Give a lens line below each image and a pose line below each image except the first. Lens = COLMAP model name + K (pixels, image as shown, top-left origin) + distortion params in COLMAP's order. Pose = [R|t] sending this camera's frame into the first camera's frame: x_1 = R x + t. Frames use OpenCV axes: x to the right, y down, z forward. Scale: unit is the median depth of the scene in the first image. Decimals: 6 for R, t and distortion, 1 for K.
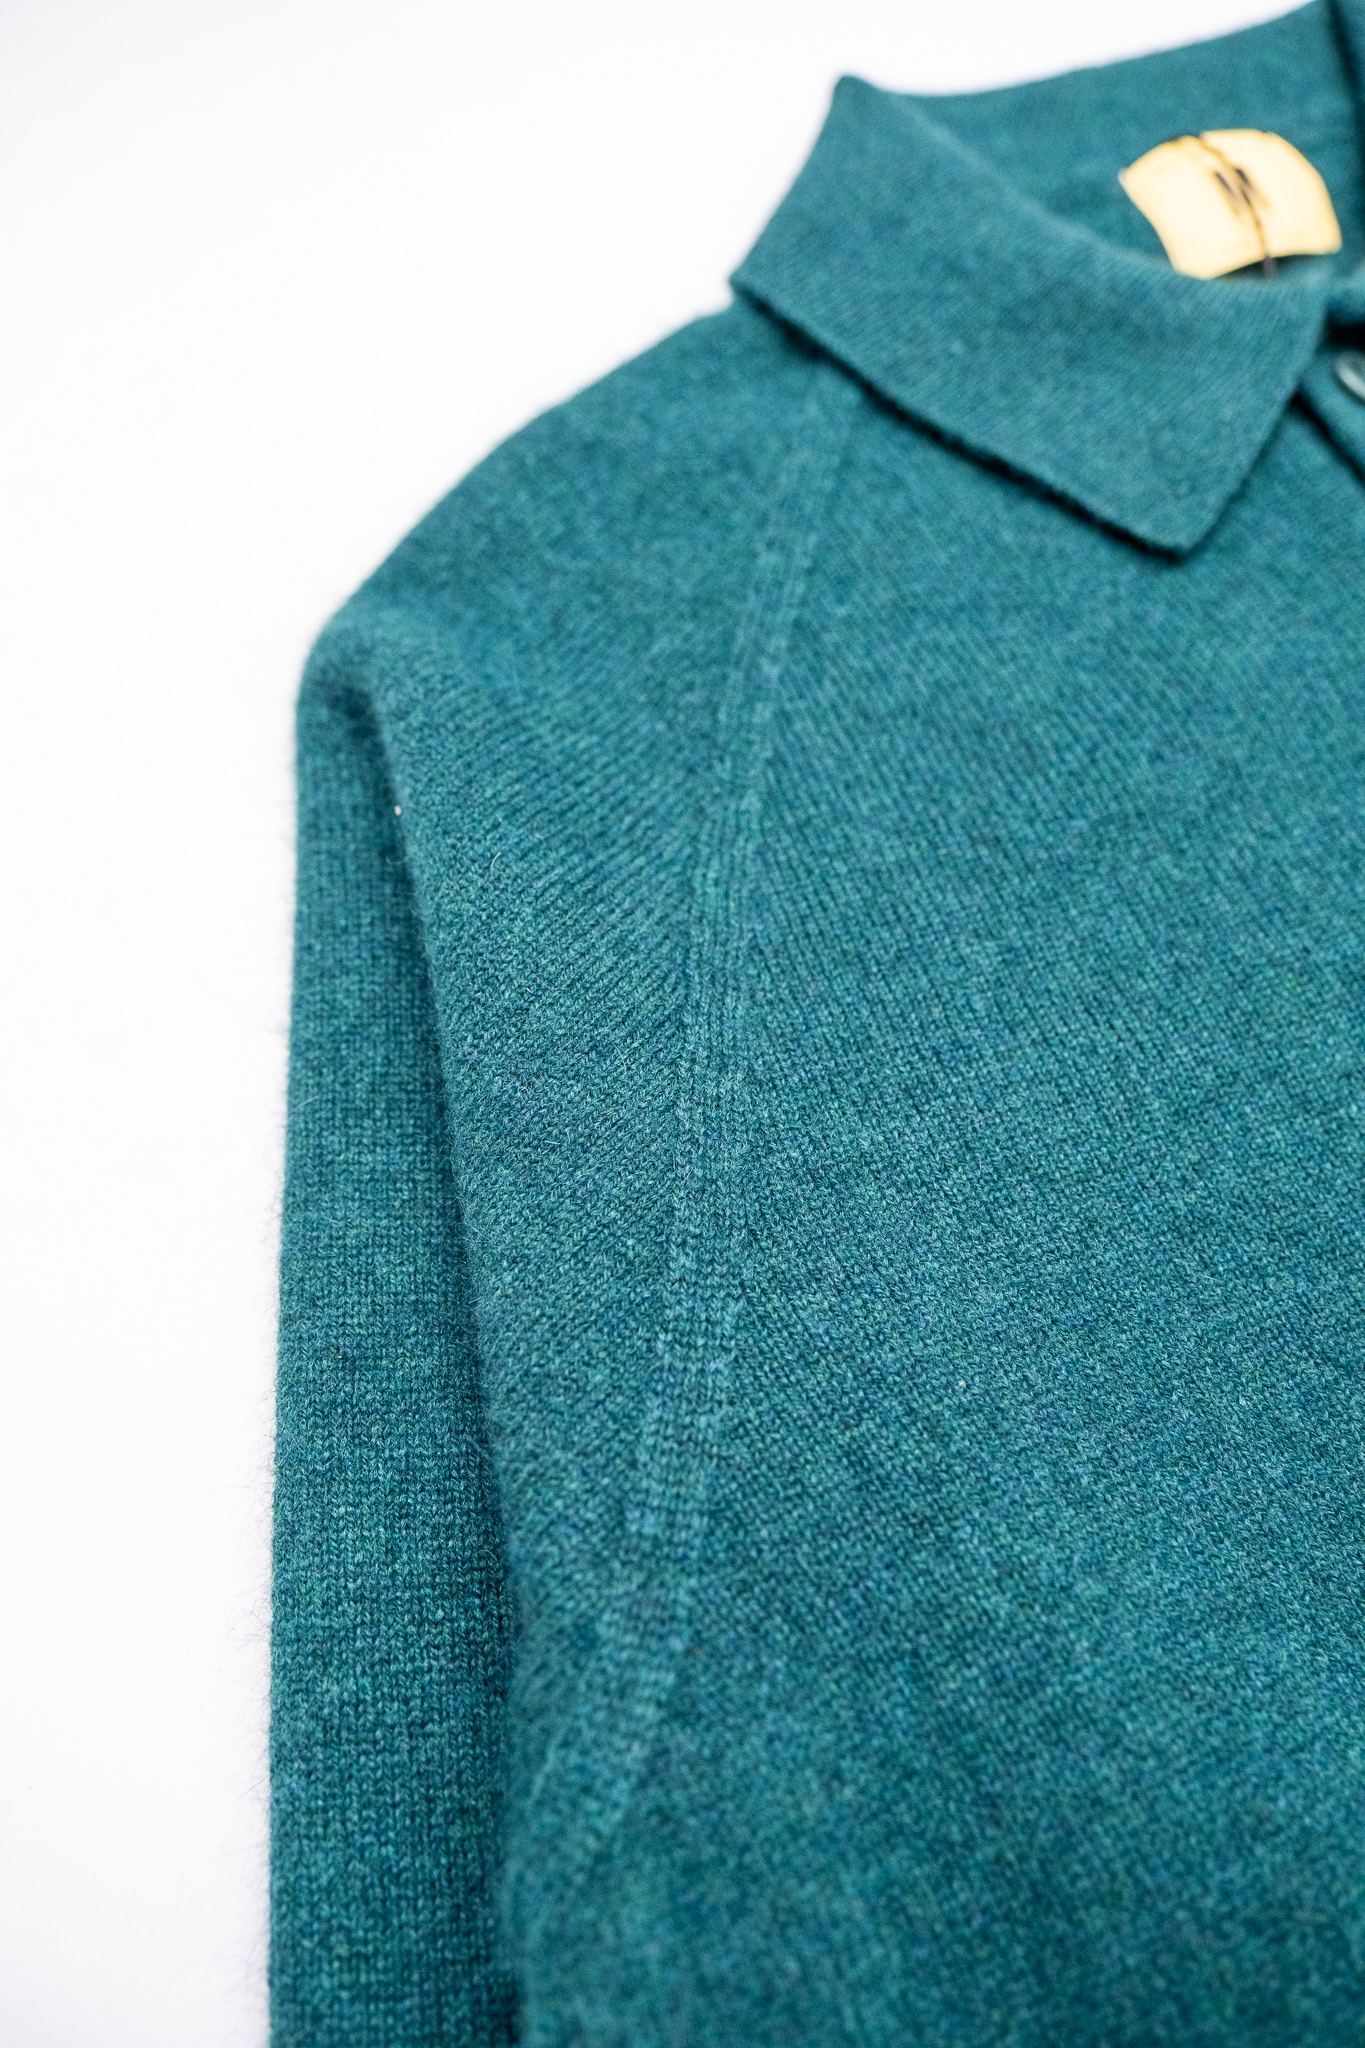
lens RADIAL K [[1388.3, 0, 714.5], [0, 1388.3, 1027.3], [0, 0, 1]] dist [-0.009191, -0.001233]
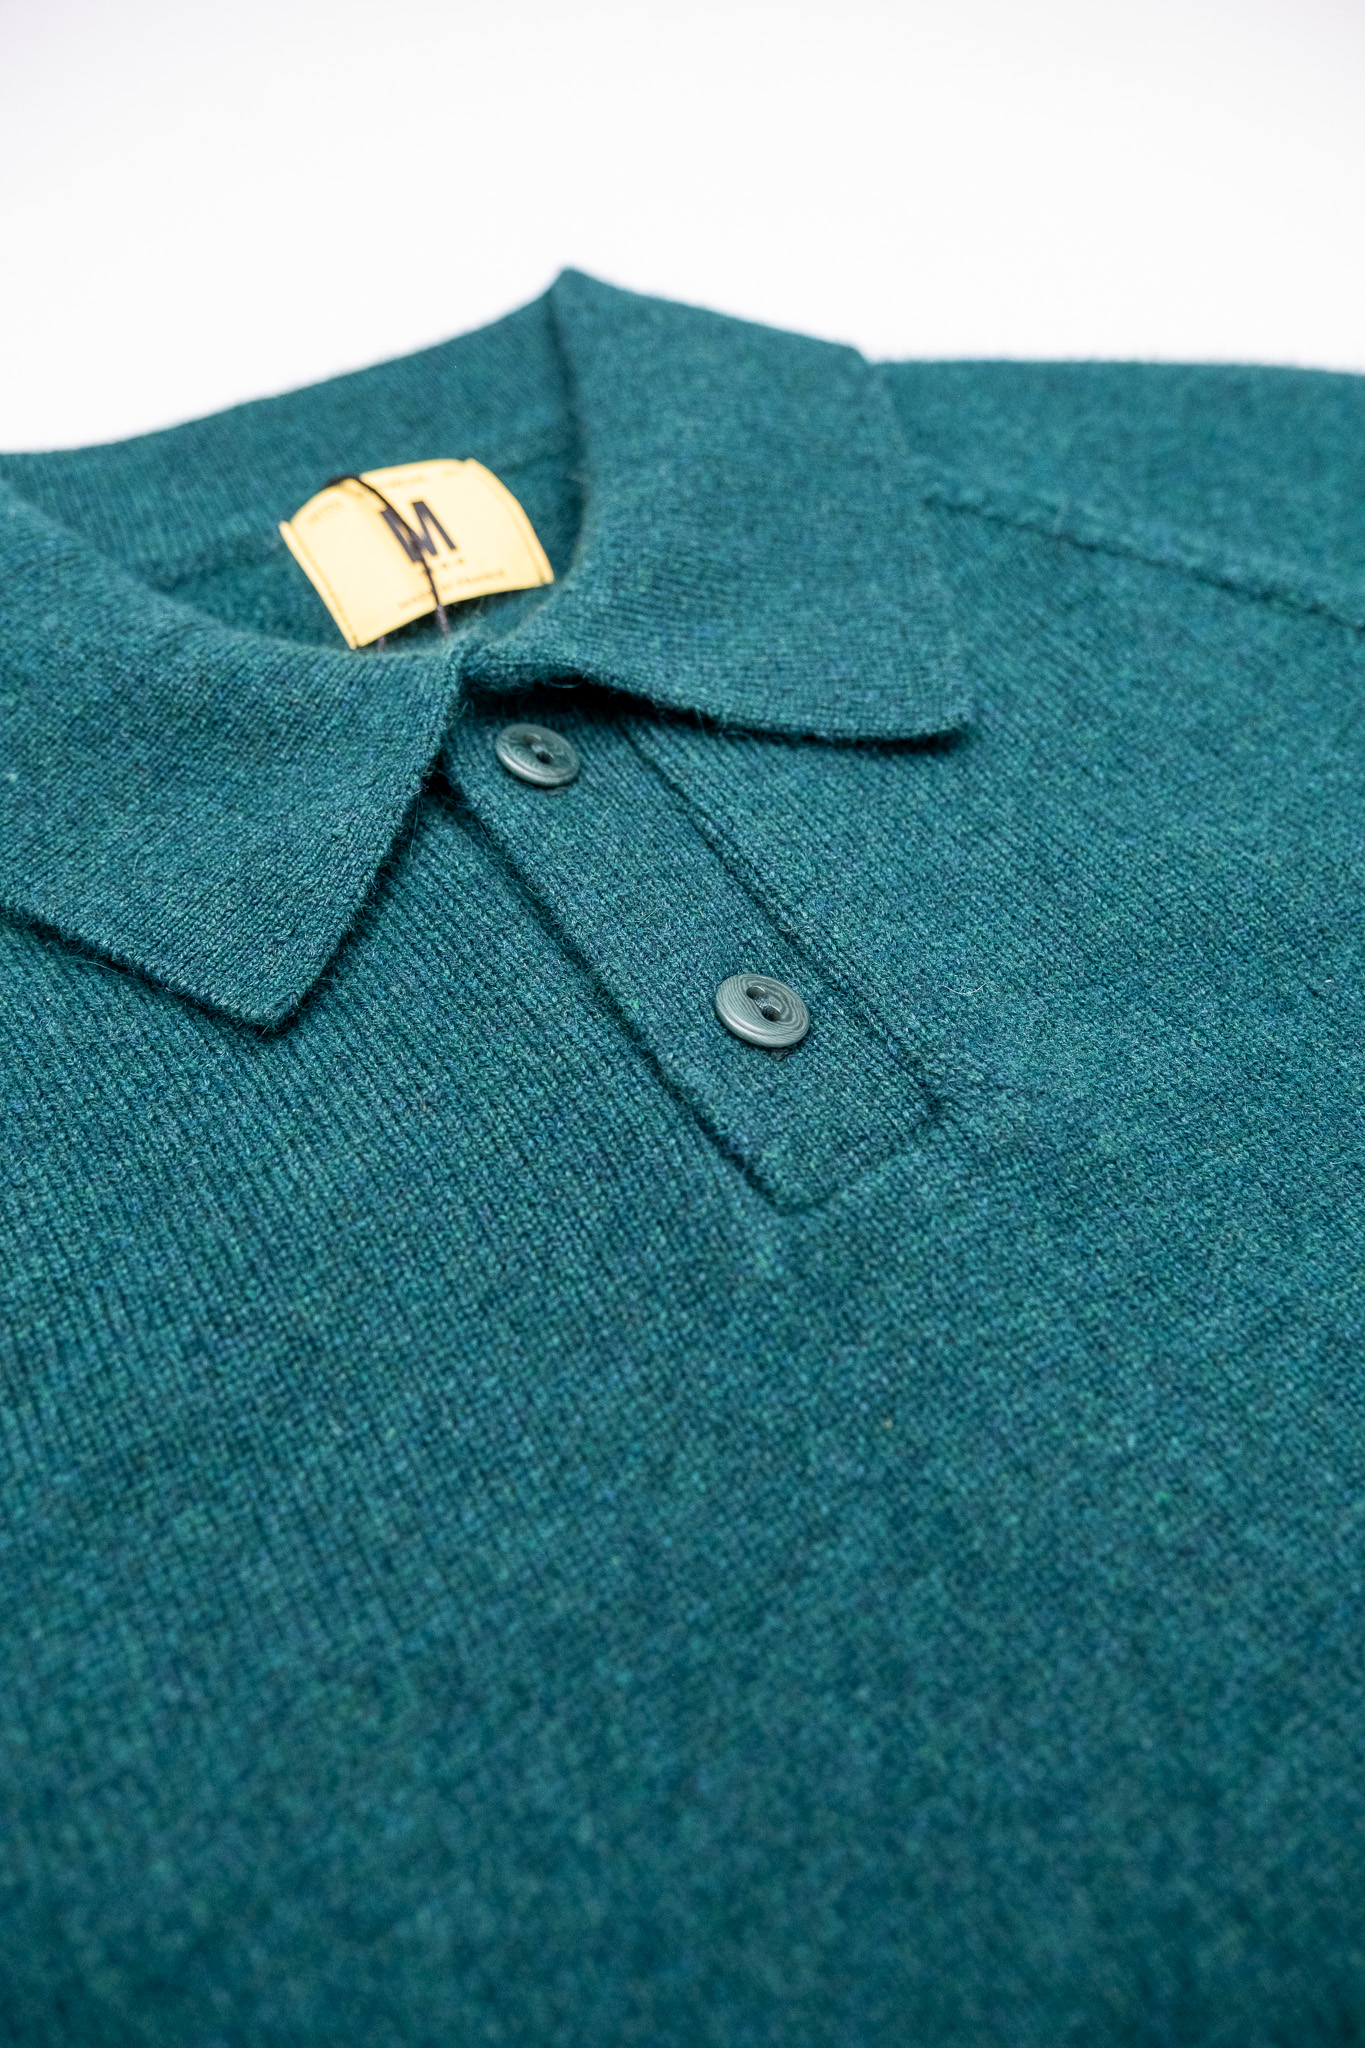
lens RADIAL K [[1388.3, 0, 714.5], [0, 1388.3, 1027.3], [0, 0, 1]] dist [-0.009191, -0.001233]
pose [[0.982343, -0.143060, 0.120562, 0.467447], [0.157990, 0.979493, -0.125032, -0.203278], [-0.100203, 0.141872, 0.984800, 0.228256]]
